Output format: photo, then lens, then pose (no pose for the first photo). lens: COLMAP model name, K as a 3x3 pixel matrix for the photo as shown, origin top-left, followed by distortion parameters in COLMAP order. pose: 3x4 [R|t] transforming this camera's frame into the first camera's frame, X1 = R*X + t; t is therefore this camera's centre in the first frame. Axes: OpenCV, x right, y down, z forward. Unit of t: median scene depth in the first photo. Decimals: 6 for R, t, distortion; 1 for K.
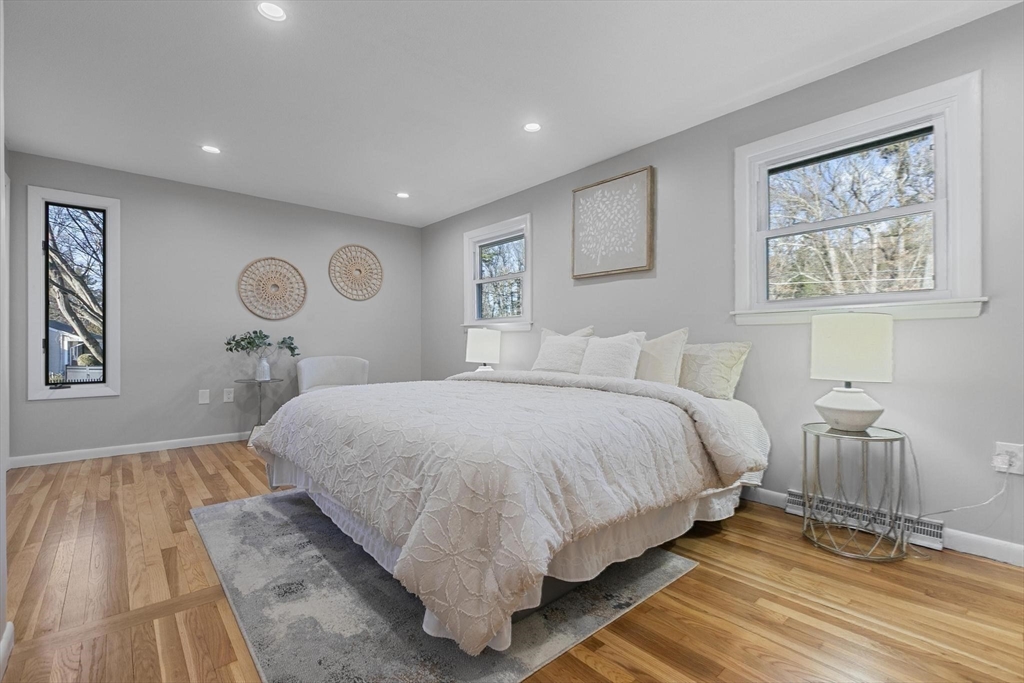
lens RADIAL K [[457.5, 0, 512.0], [0, 457.5, 341.5], [0, 0, 1]] dist [0.007709, 0.000181]
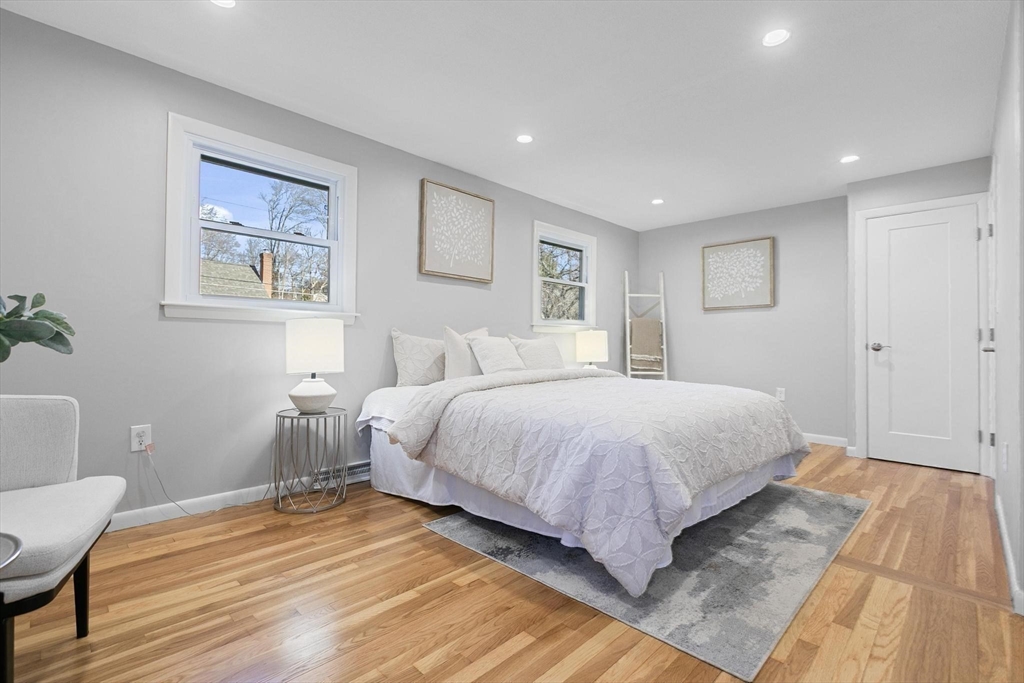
lens RADIAL K [[472.0, 0, 509.8], [0, 472.0, 332.4], [0, 0, 1]] dist [0.001958, 0.000567]
pose [[-0.082541, 0.021870, 0.996348, -1.178969], [-0.013068, 0.999649, -0.023025, 0.003505], [-0.996502, -0.014921, -0.082226, 1.286263]]
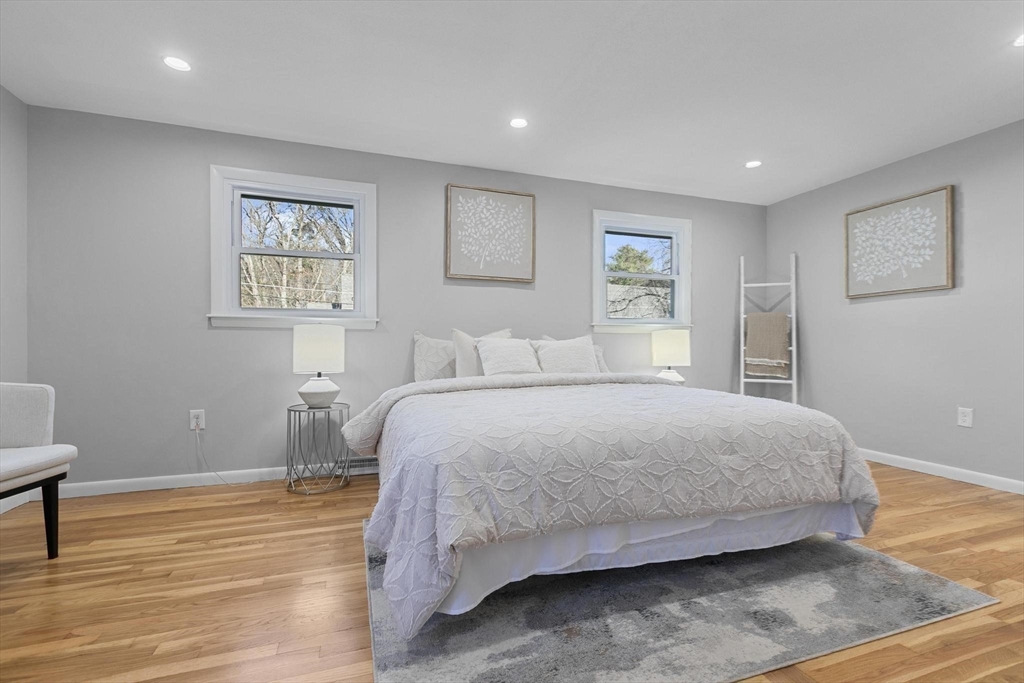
lens RADIAL K [[459.8, 0, 513.2], [0, 459.8, 345.1], [0, 0, 1]] dist [0.001015, -0.000362]
pose [[0.364663, 0.002124, 0.931137, -0.997070], [-0.004359, 0.999990, -0.000574, 0.004633], [-0.931129, -0.003849, 0.364669, 0.754037]]
